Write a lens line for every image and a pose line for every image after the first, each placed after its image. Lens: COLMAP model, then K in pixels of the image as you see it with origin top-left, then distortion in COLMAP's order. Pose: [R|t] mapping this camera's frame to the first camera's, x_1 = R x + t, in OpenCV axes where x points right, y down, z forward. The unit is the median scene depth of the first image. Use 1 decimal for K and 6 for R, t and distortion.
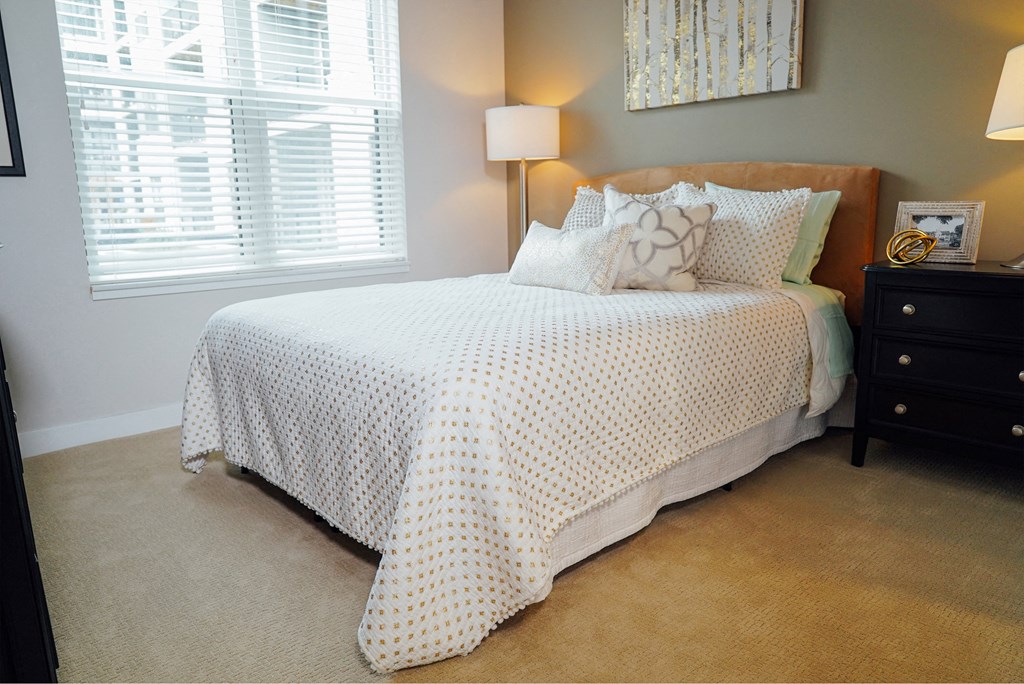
lens RADIAL K [[696.4, 0, 508.5], [0, 696.4, 340.0], [0, 0, 1]] dist [-0.062439, 0.049343]
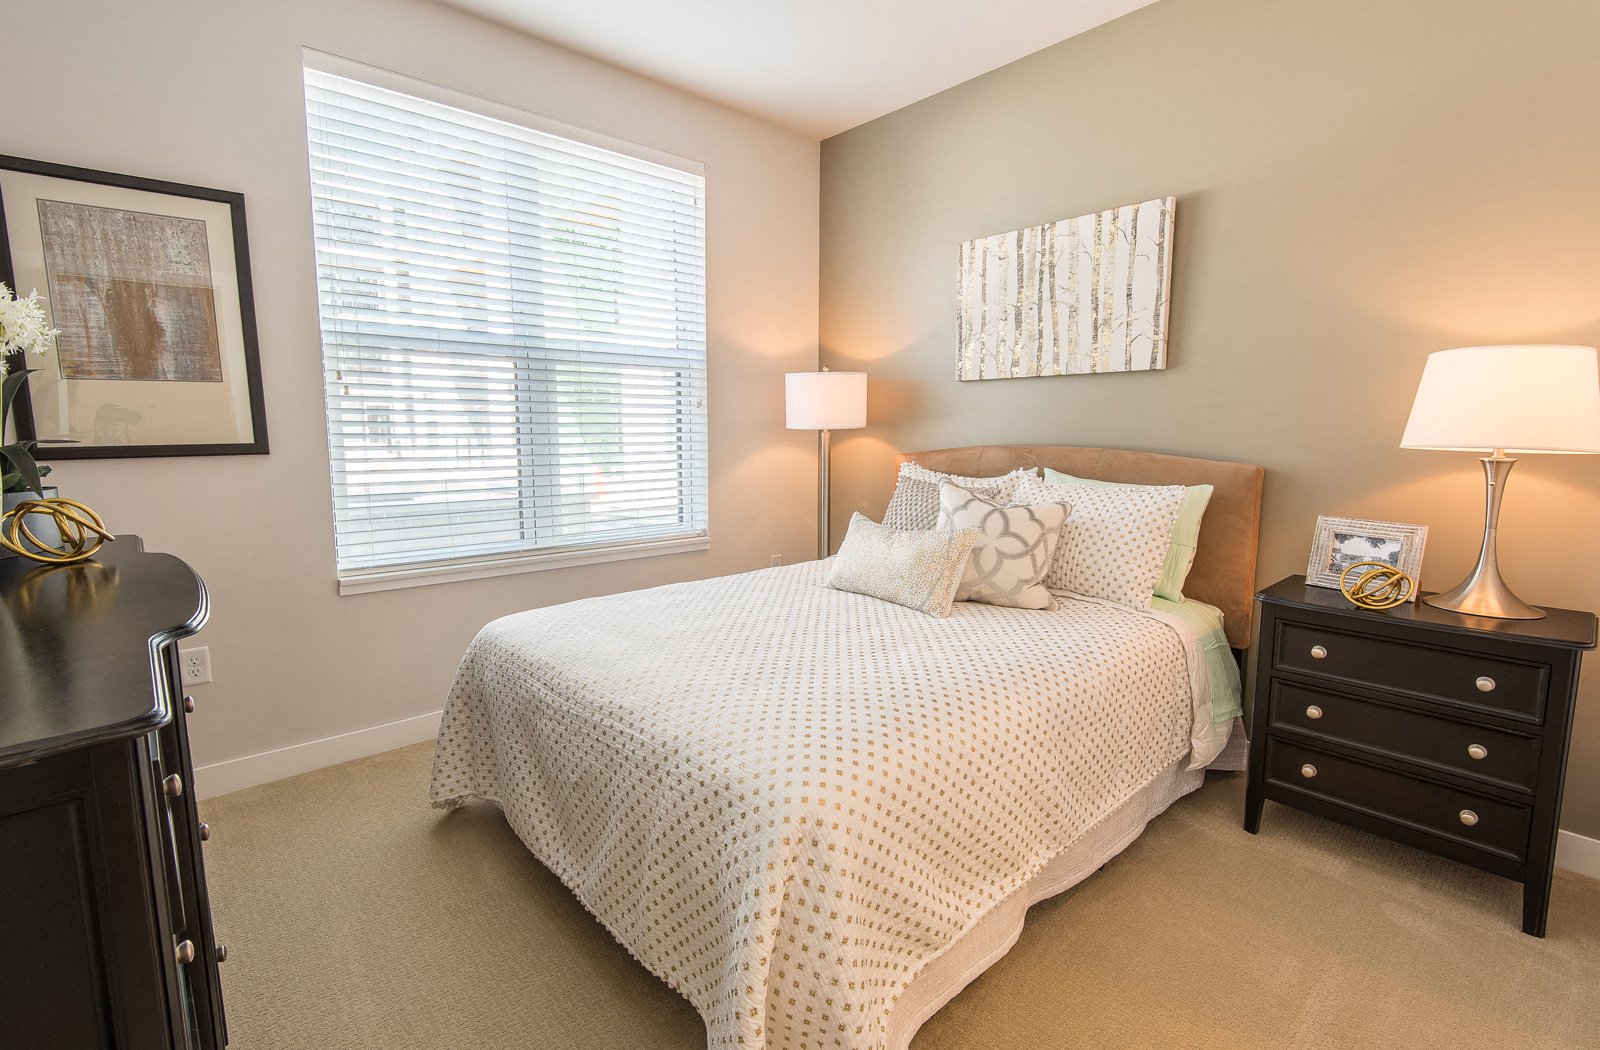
lens RADIAL K [[746.5, 0, 803.2], [0, 746.5, 520.2], [0, 0, 1]] dist [0.031057, -0.000028]
pose [[0.999624, 0.026539, 0.006941, -0.041520], [-0.025885, 0.996331, -0.081578, -0.091558], [-0.009081, 0.081368, 0.996643, 0.067214]]
